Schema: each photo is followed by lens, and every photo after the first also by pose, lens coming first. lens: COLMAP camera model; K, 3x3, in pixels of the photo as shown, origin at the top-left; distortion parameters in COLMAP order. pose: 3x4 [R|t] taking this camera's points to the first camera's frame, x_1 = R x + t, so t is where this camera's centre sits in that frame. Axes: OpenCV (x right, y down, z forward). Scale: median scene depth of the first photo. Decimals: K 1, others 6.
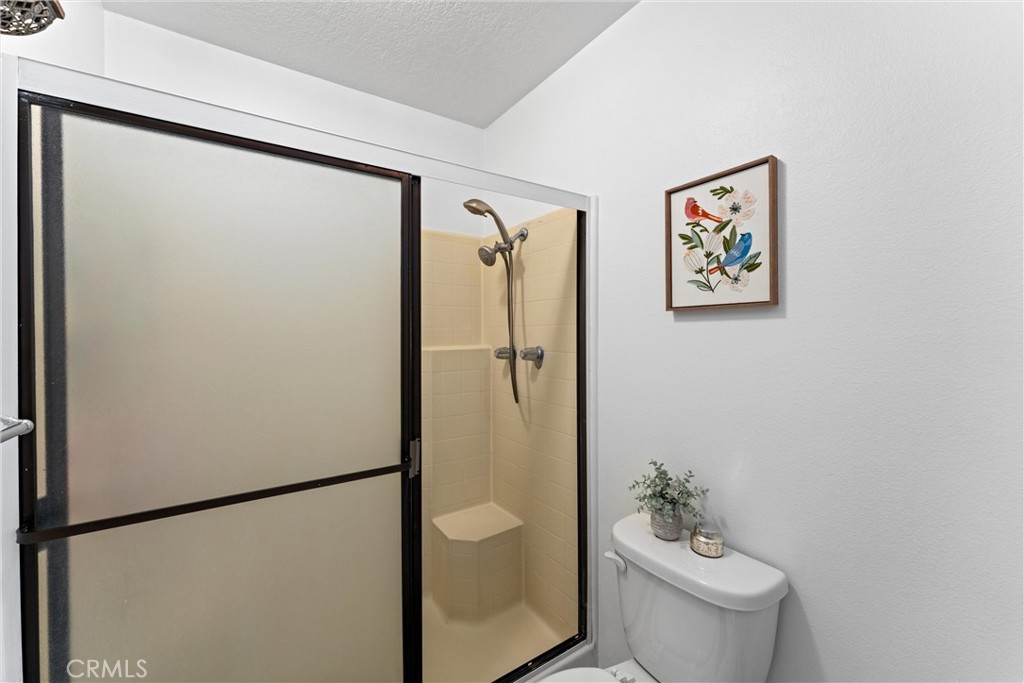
lens RADIAL K [[413.8, 0, 509.0], [0, 413.8, 323.3], [0, 0, 1]] dist [0.001365, -0.000051]
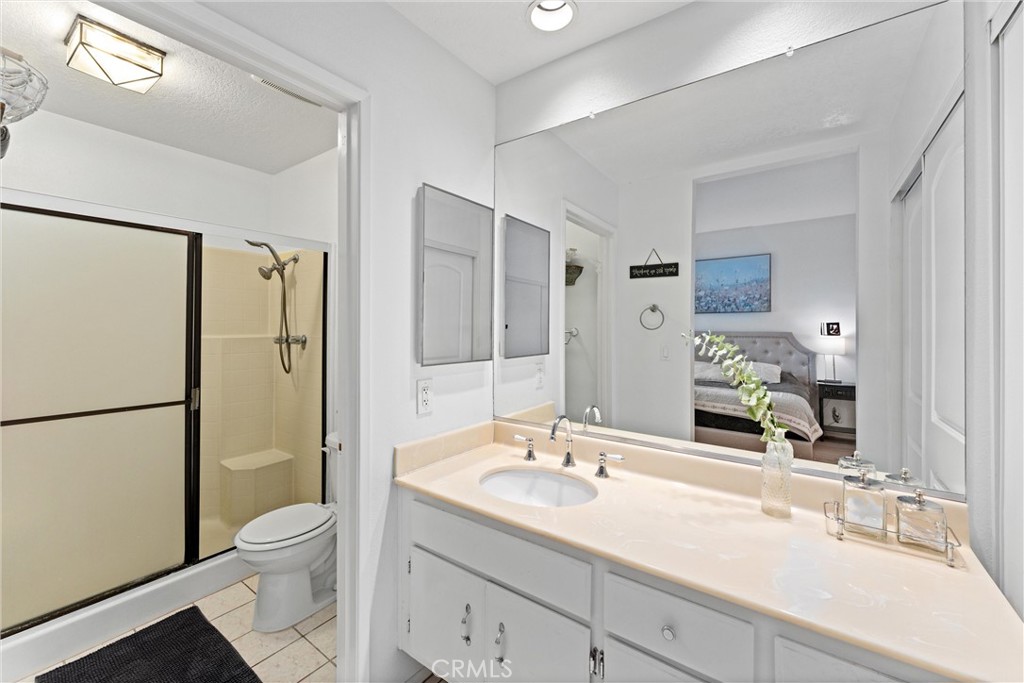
lens RADIAL K [[413.8, 0, 509.0], [0, 413.8, 323.3], [0, 0, 1]] dist [0.001365, -0.000051]
pose [[0.936439, 0.020014, 0.350260, 0.245136], [-0.024372, 0.999671, 0.008037, -0.017242], [-0.349984, -0.016062, 0.936618, -0.675355]]
